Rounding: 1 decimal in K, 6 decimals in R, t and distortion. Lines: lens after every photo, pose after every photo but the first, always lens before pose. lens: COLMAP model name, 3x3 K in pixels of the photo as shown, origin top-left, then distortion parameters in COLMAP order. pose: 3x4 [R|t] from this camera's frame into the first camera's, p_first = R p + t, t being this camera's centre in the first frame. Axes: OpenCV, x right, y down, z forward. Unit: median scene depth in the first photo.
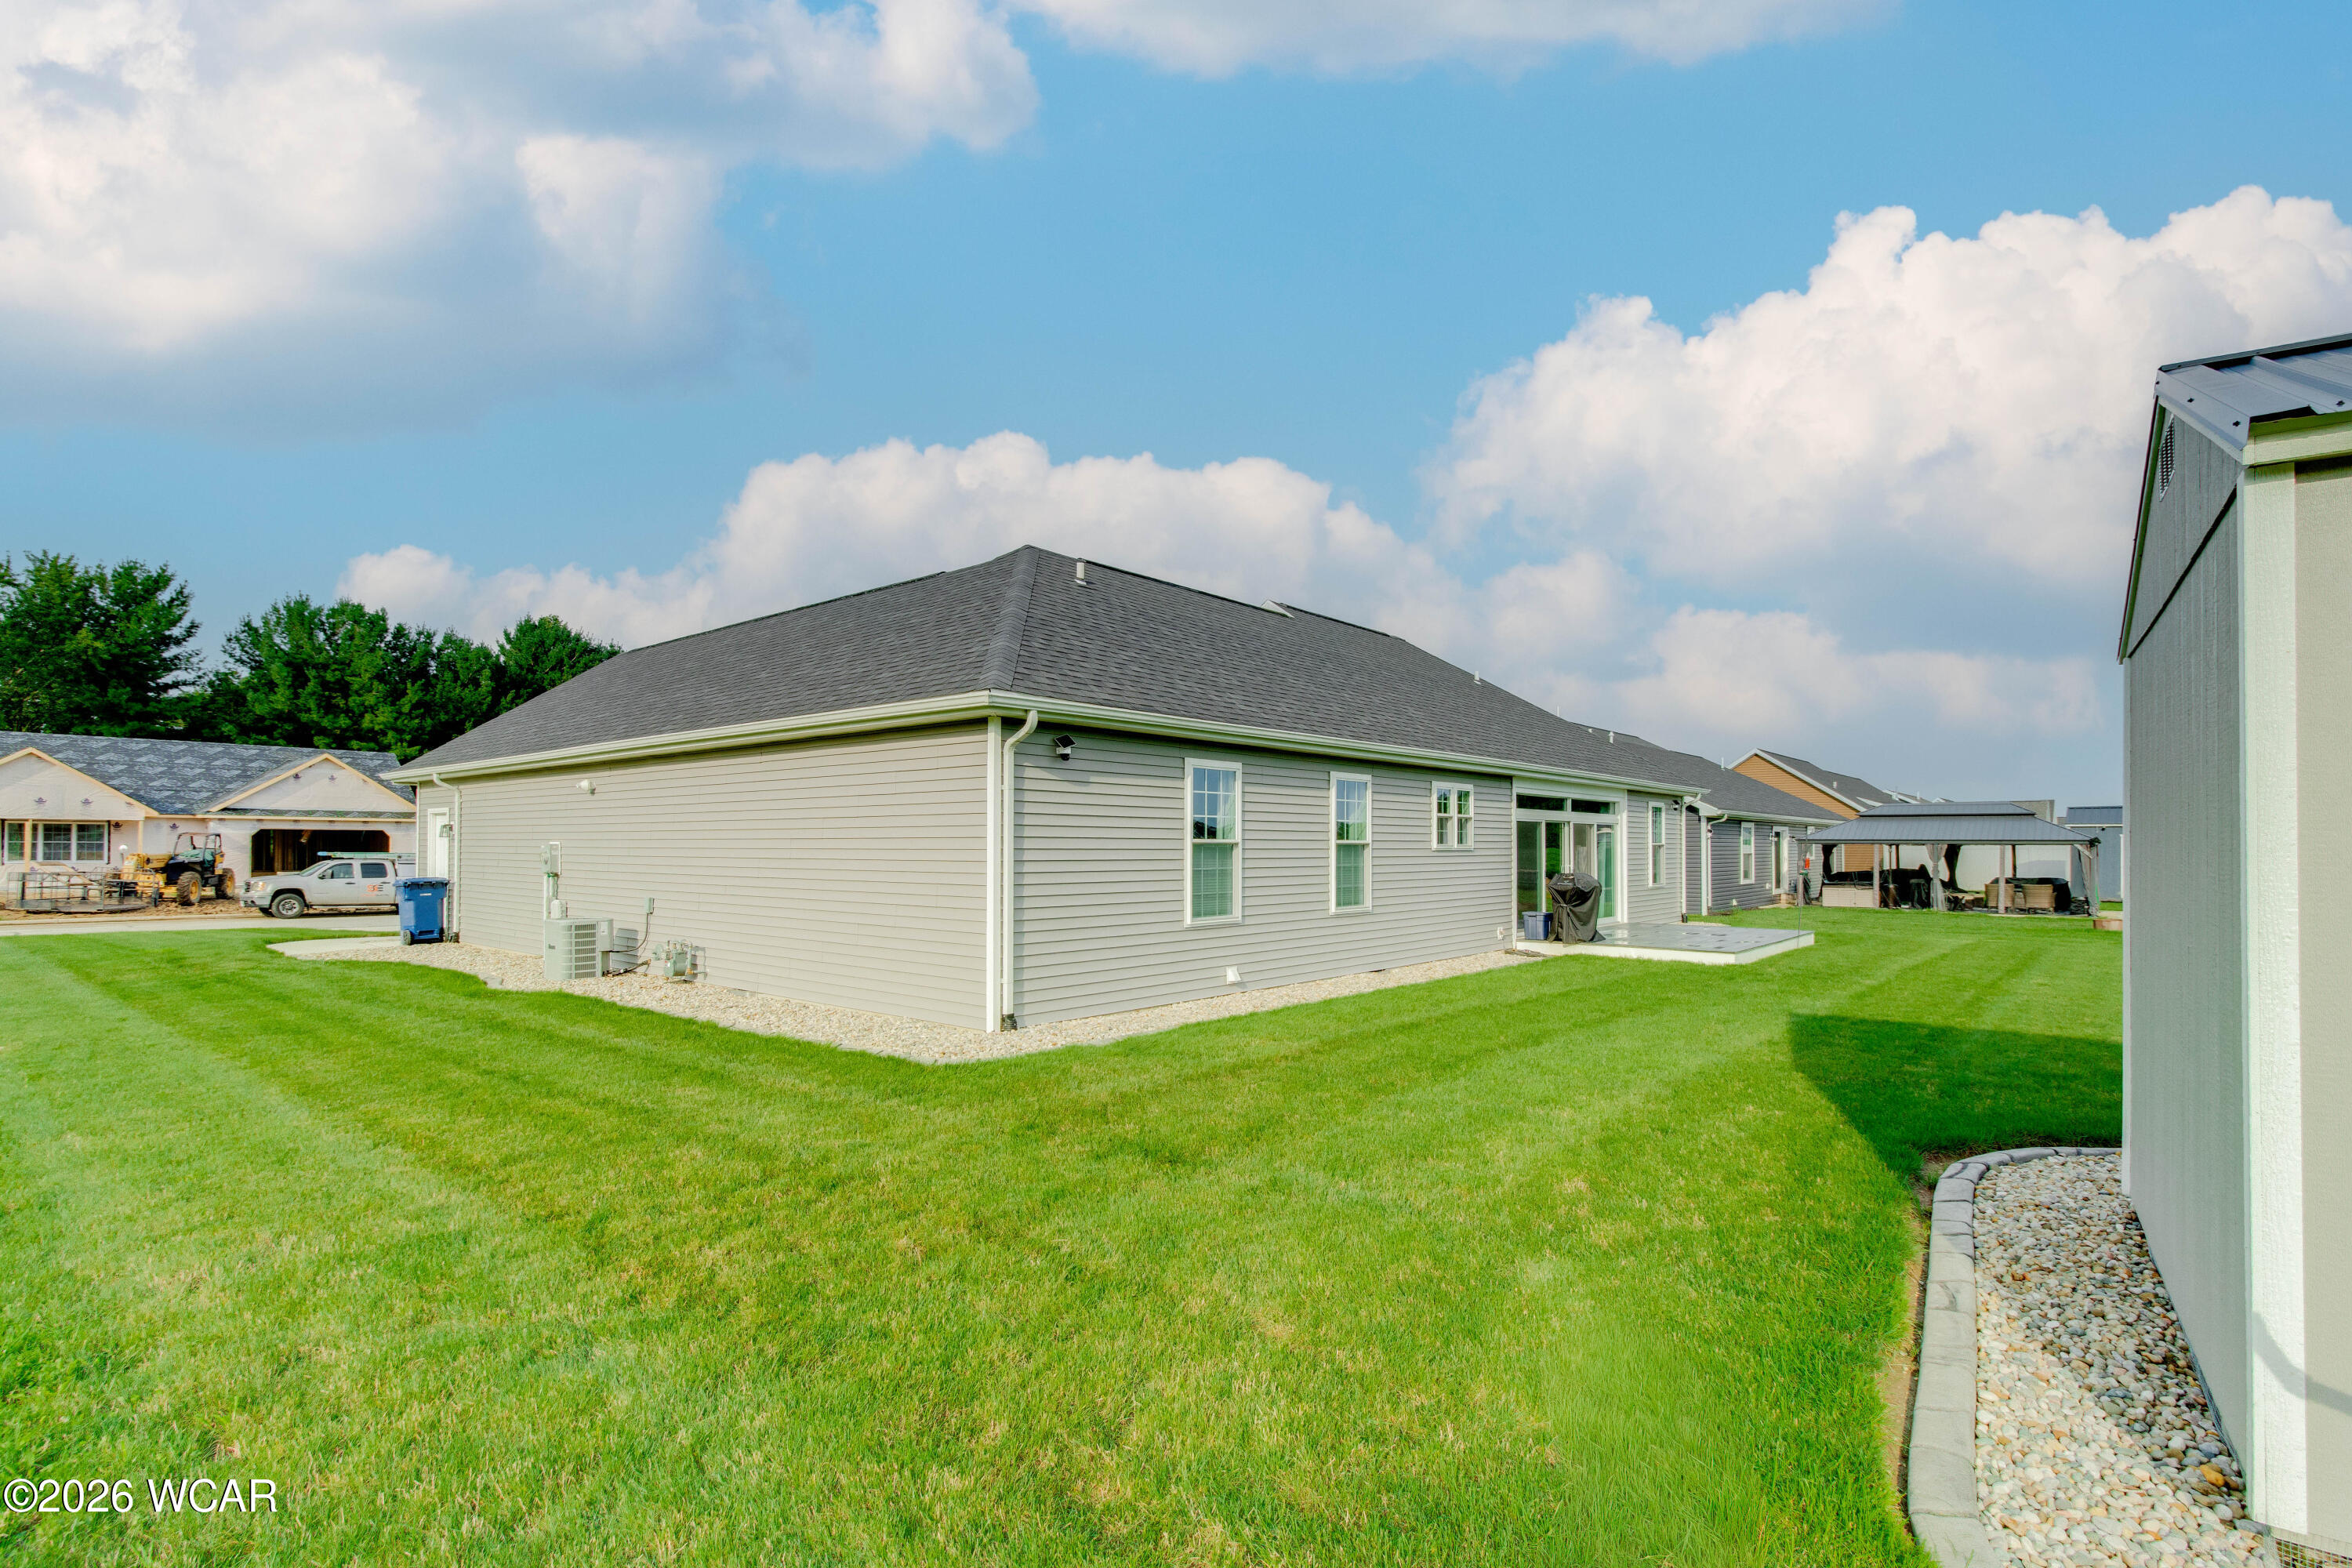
lens RADIAL K [[1110.8, 0, 1136.7], [0, 1110.8, 821.1], [0, 0, 1]] dist [0.004395, 0.000707]
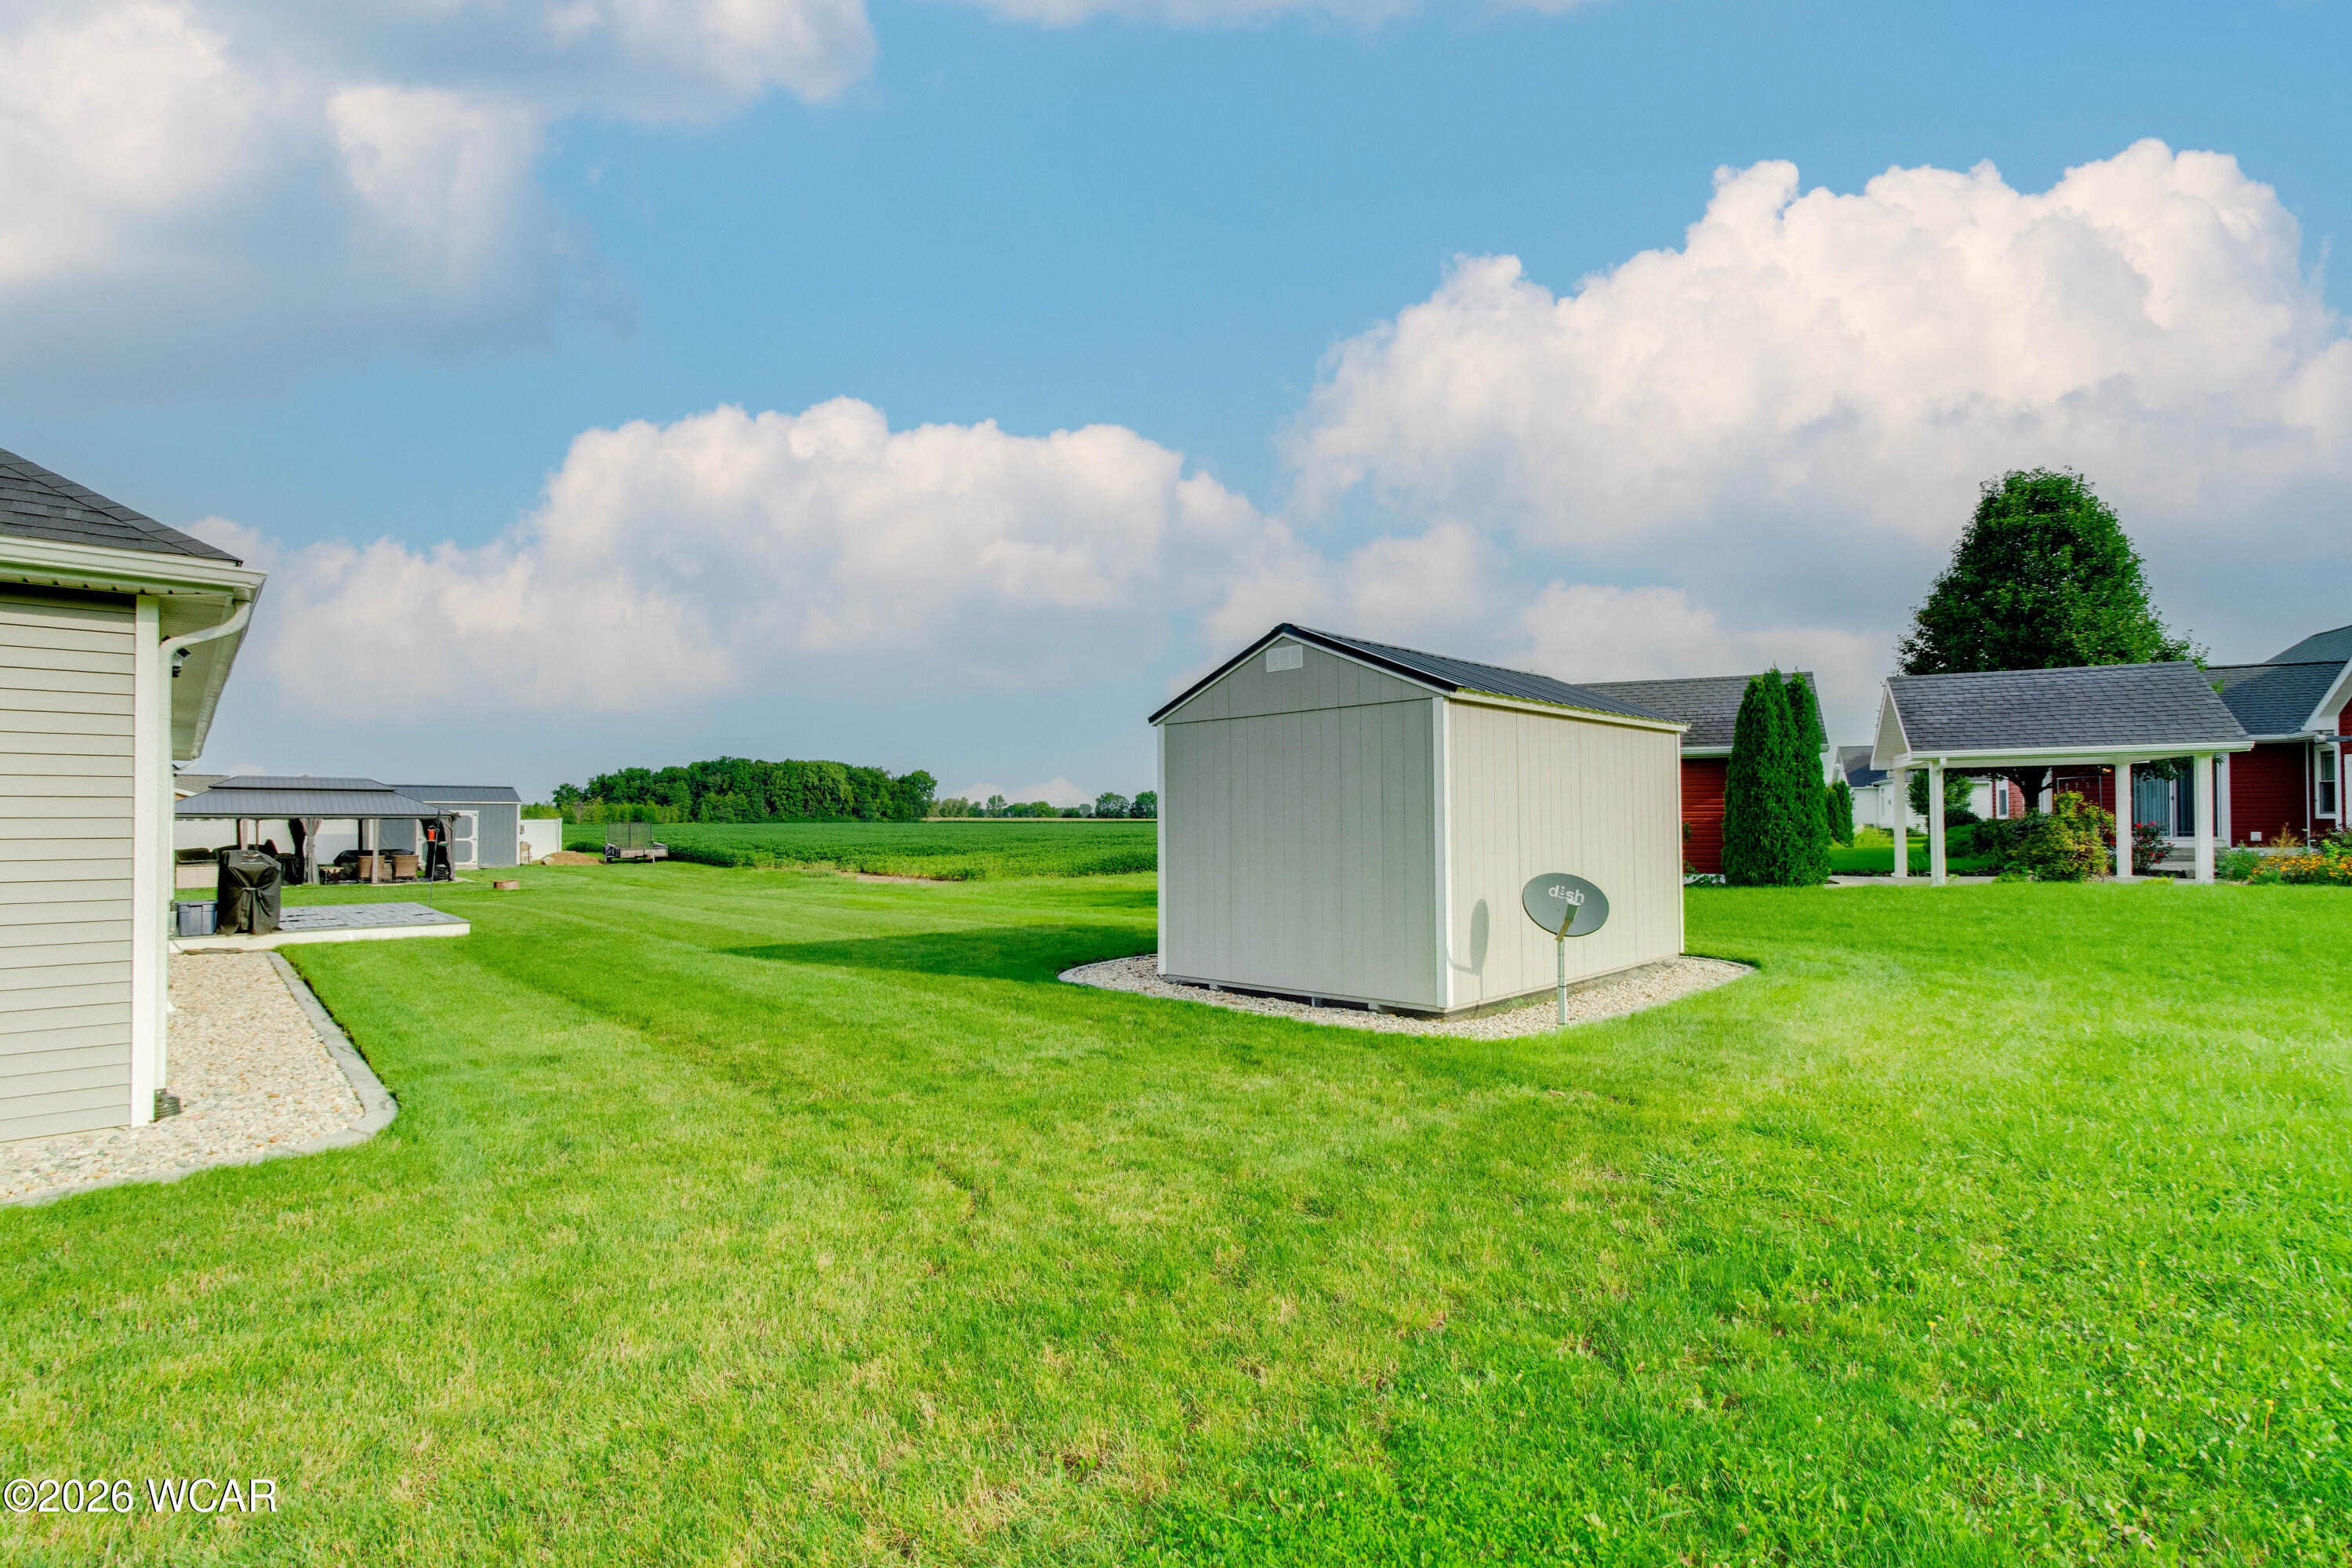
lens RADIAL K [[1191.4, 0, 1184.2], [0, 1191.4, 802.9], [0, 0, 1]] dist [0.004994, 0.000884]
pose [[0.999999, -0.000357, -0.001125, 0.175803], [0.000351, 0.999986, -0.005307, 0.001352], [0.001127, 0.005307, 0.999985, -0.016103]]
